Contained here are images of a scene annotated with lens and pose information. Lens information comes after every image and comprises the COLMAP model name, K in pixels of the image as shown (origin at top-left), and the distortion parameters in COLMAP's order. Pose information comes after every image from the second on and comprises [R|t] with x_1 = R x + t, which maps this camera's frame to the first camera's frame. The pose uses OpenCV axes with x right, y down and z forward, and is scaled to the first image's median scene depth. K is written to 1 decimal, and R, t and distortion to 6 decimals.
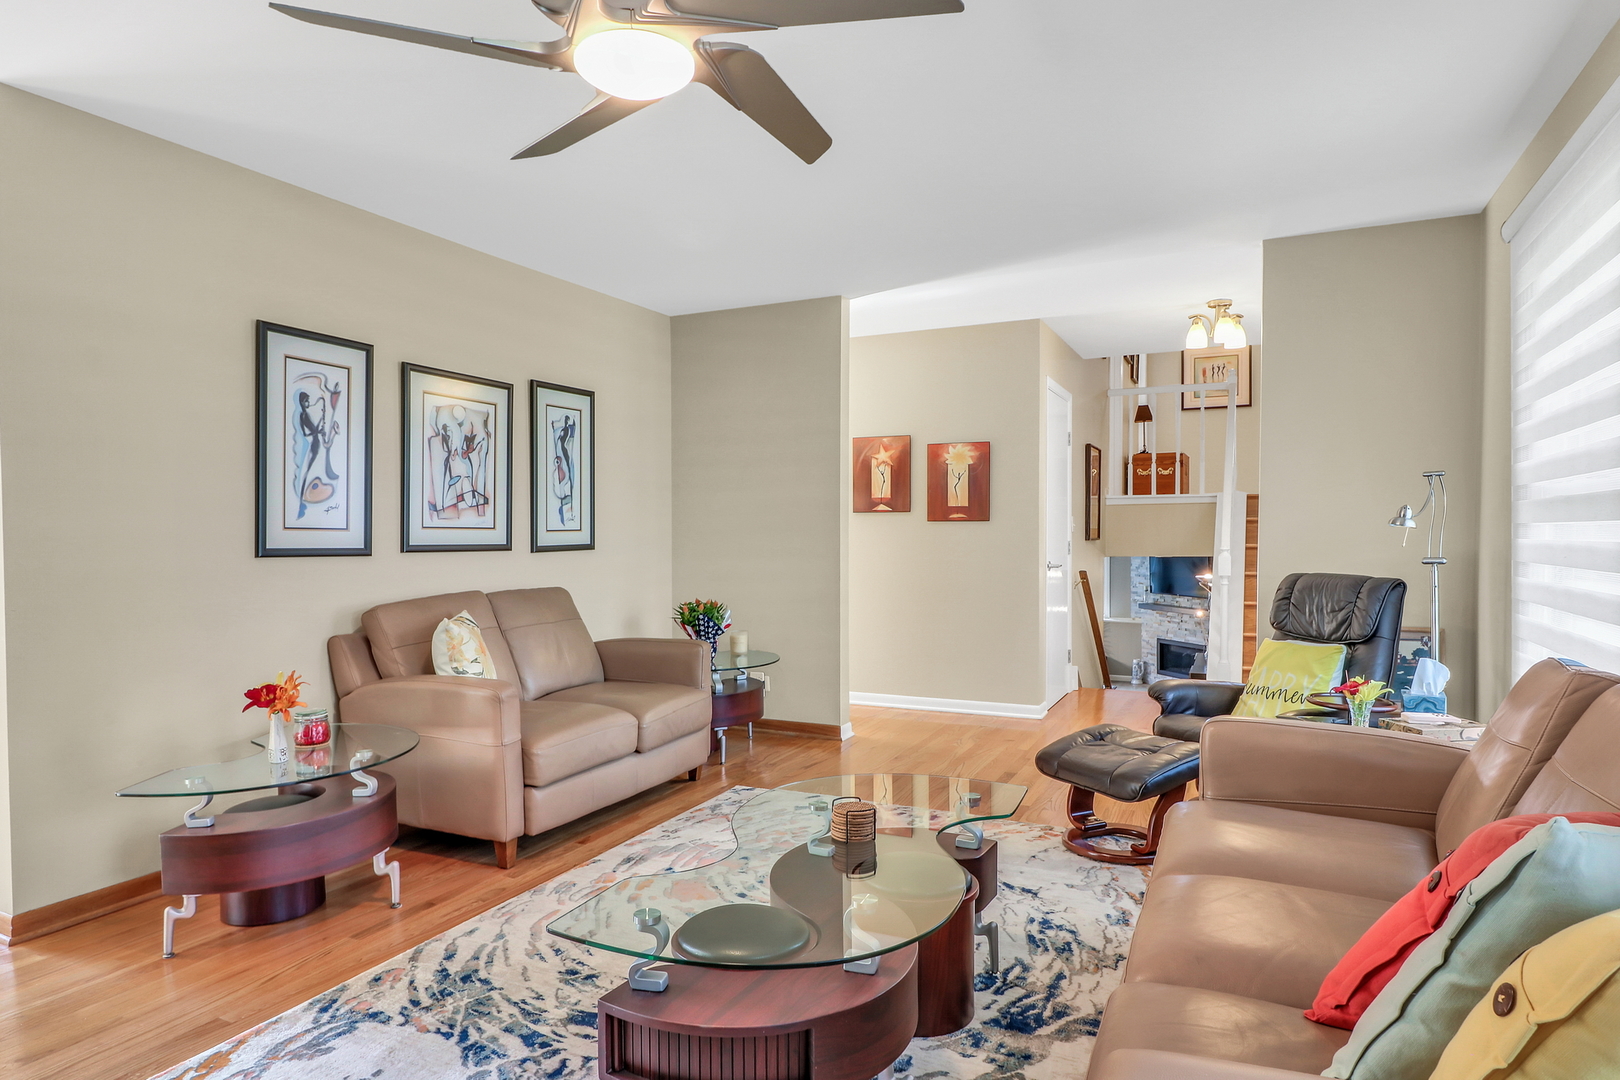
lens RADIAL K [[943.9, 0, 784.7], [0, 943.9, 543.2], [0, 0, 1]] dist [-0.000582, -0.001237]
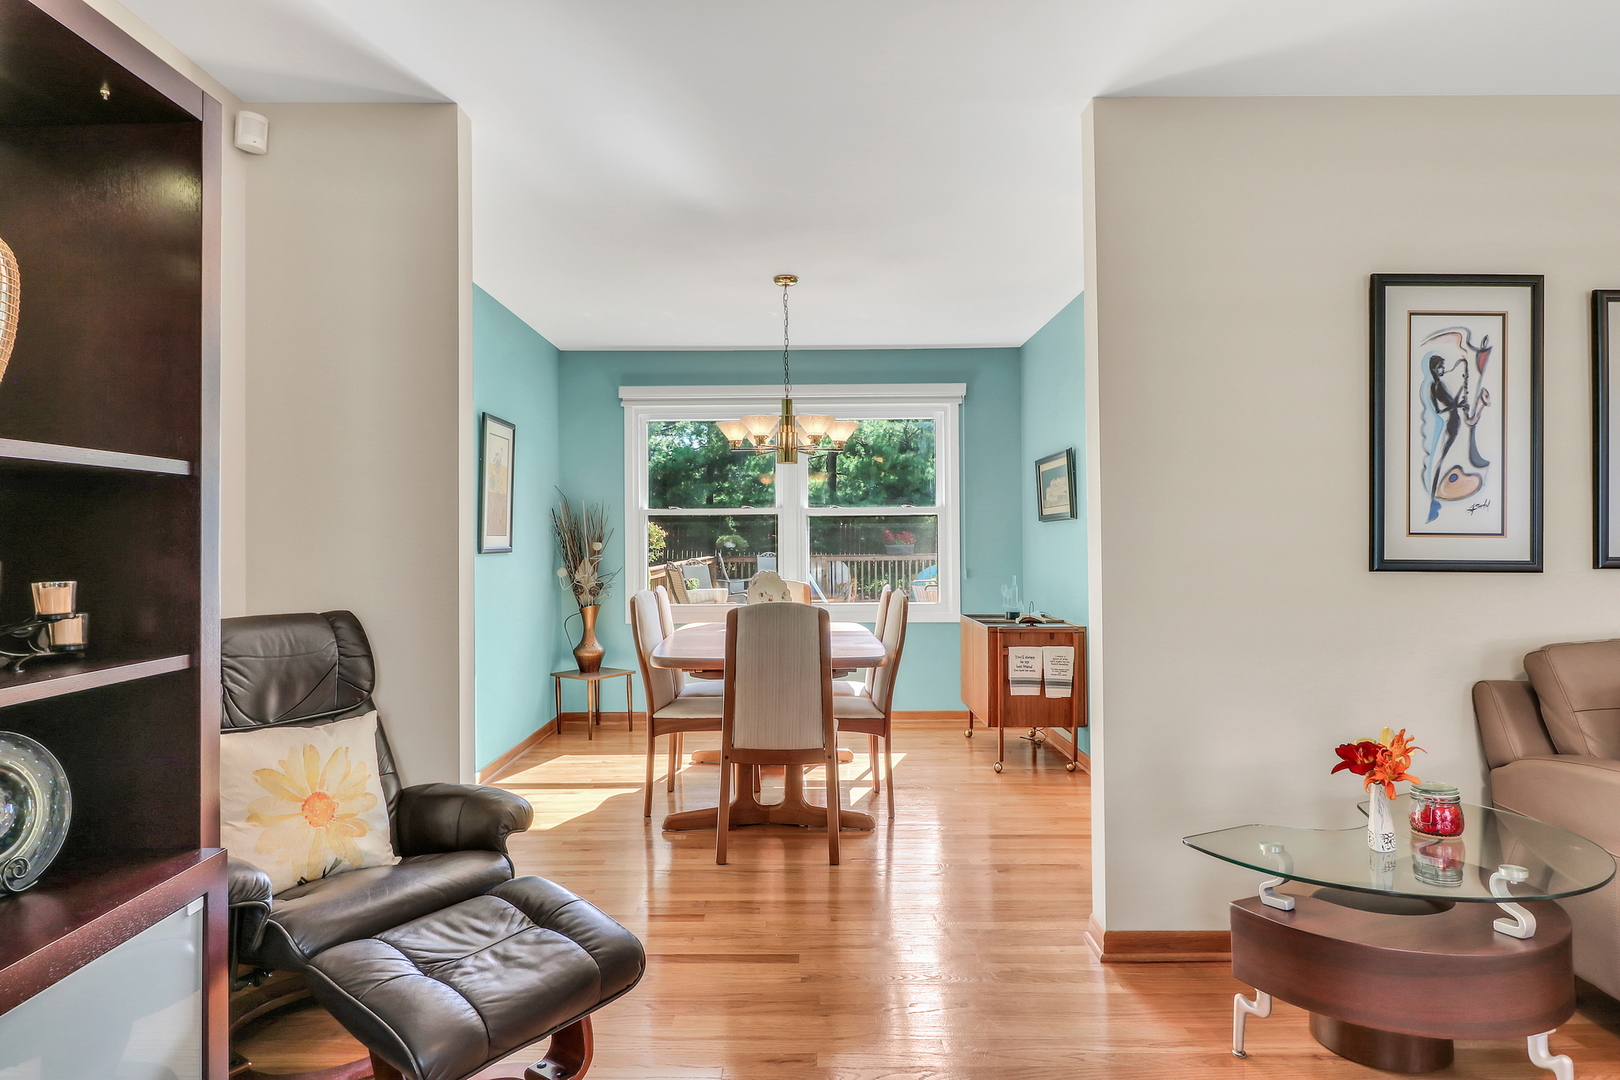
lens RADIAL K [[954.5, 0, 781.7], [0, 954.5, 521.1], [0, 0, 1]] dist [0.003045, -0.009952]
pose [[0.443211, -0.014272, -0.896304, -0.054478], [-0.011216, 0.999707, -0.021465, -0.003630], [0.896347, 0.019567, 0.442921, 0.185948]]
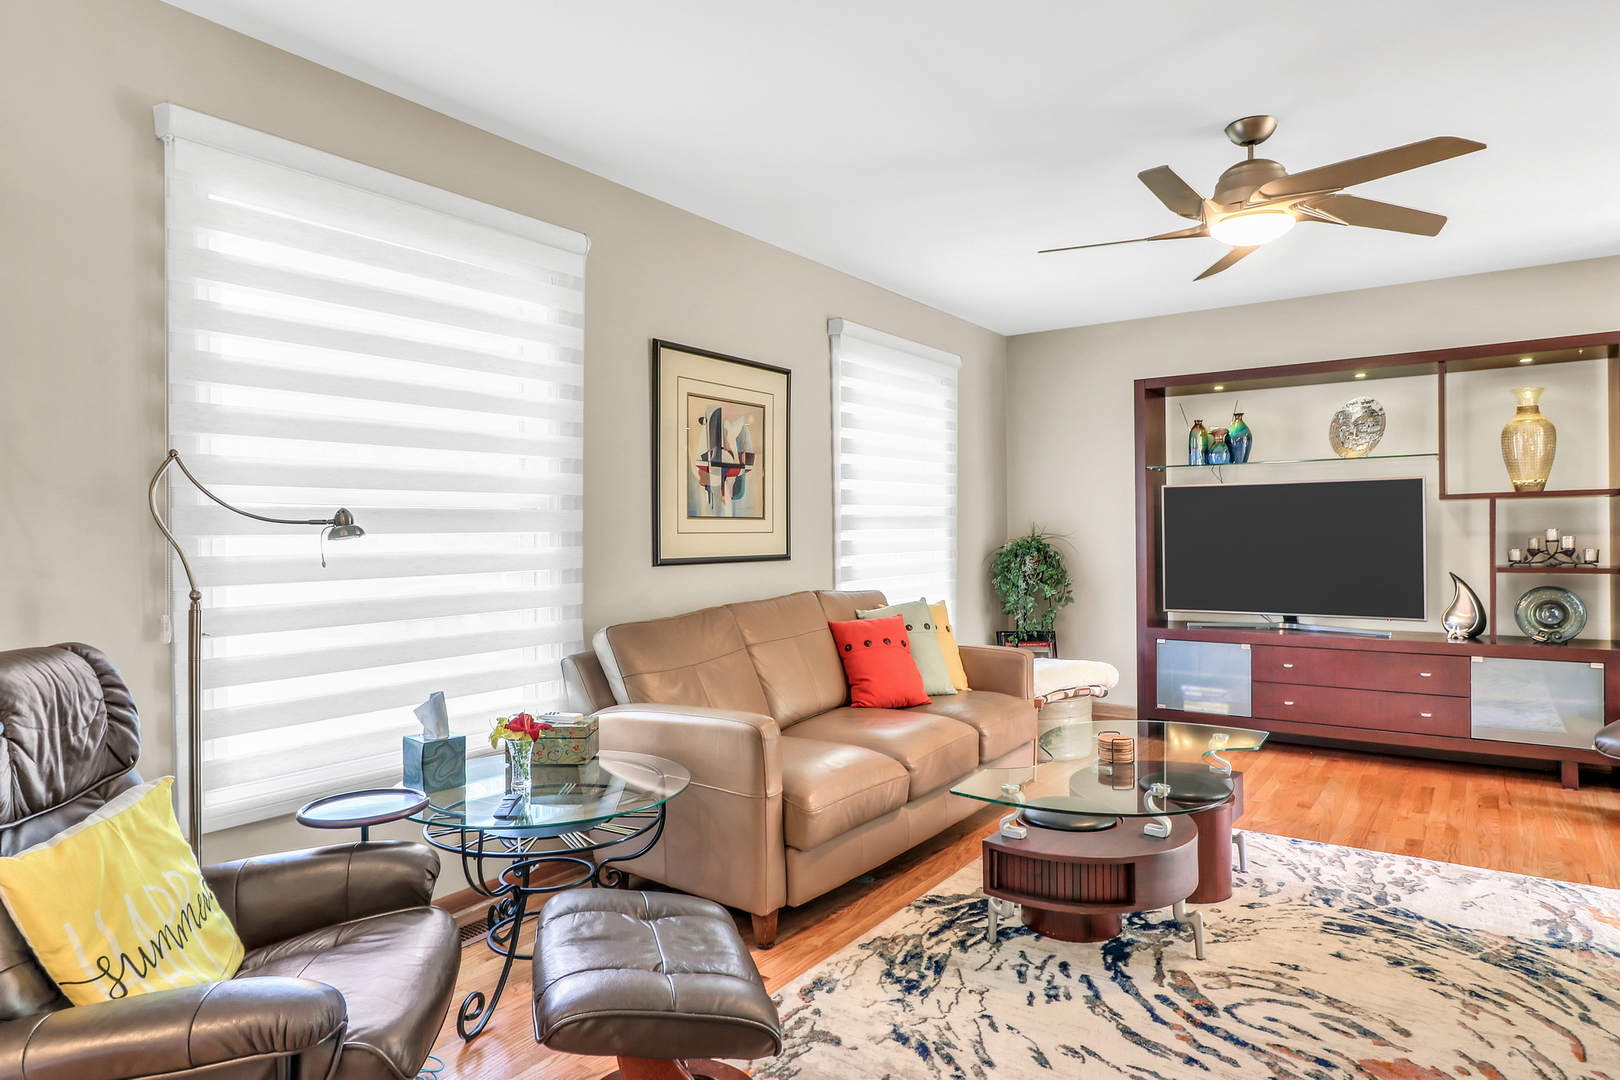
lens RADIAL K [[954.5, 0, 781.7], [0, 954.5, 521.1], [0, 0, 1]] dist [0.003045, -0.009952]
pose [[-0.984731, 0.016231, 0.173326, 0.182610], [0.017078, 0.999848, 0.003394, -0.024868], [-0.173245, 0.006302, -0.984859, 1.470596]]
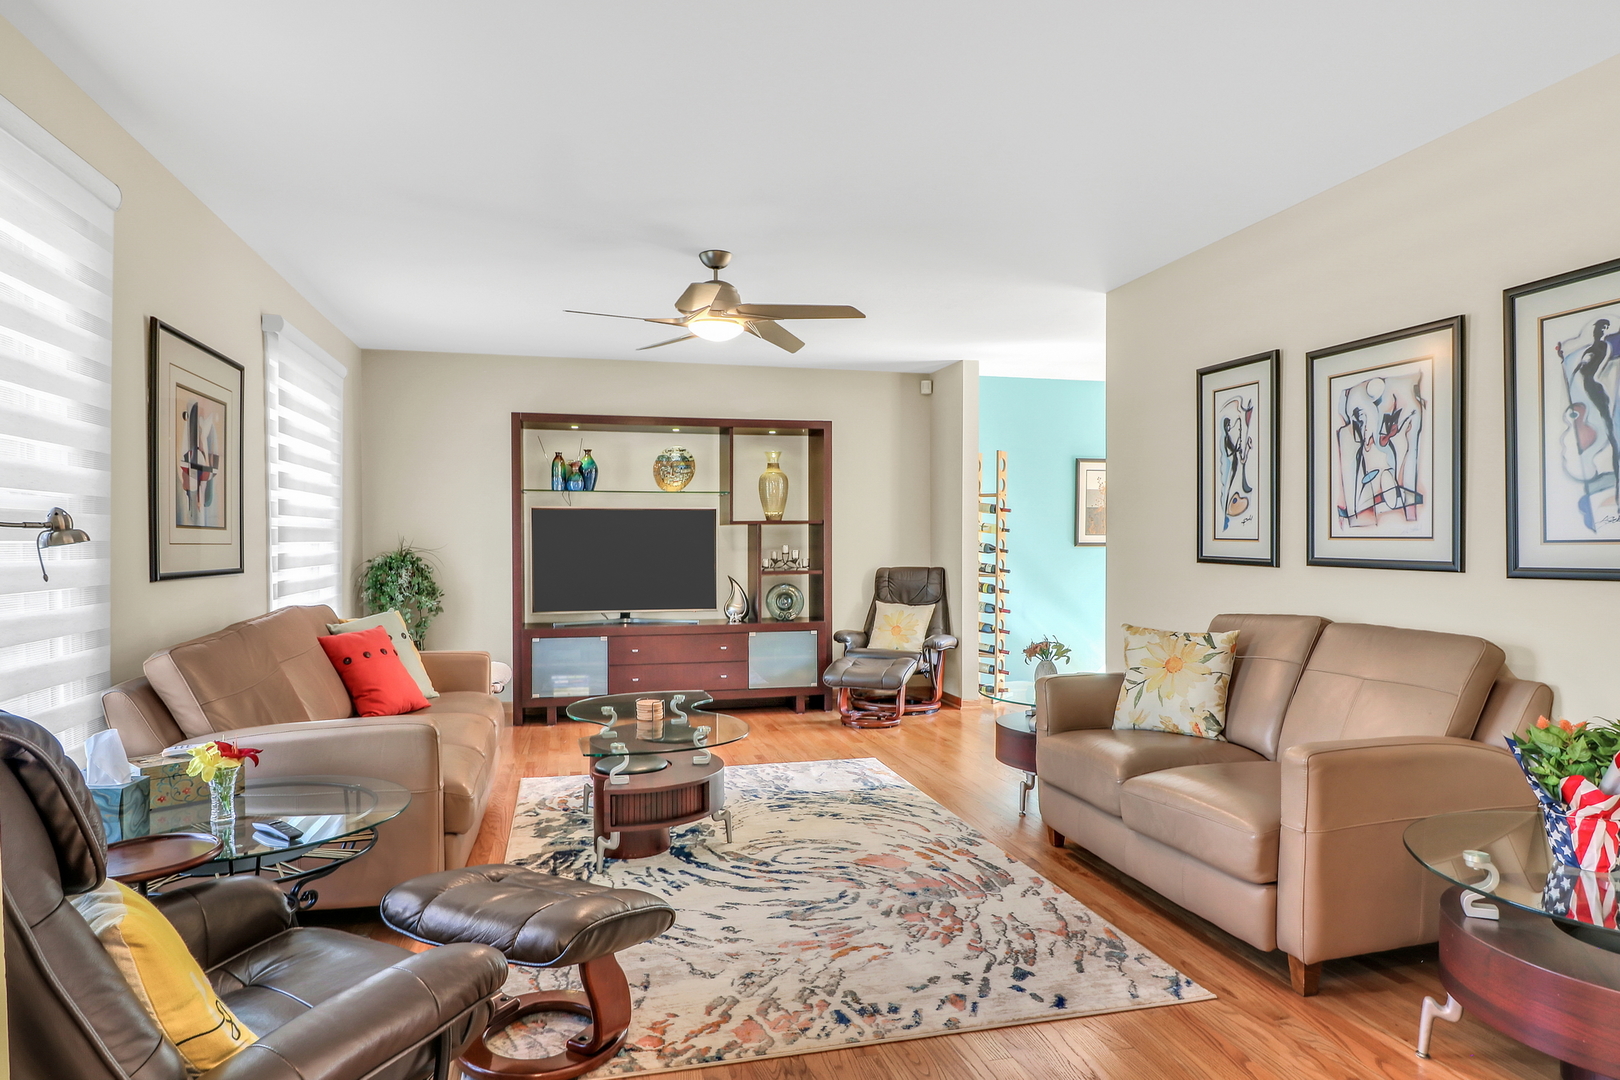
lens RADIAL K [[964.3, 0, 810.0], [0, 964.3, 540.0], [0, 0, 1]] dist [-0.003674, 0.011902]
pose [[-0.759854, 0.005157, -0.650073, 0.615993], [-0.003300, 0.999925, 0.011789, -0.026527], [0.650085, 0.011104, -0.759780, 1.554449]]
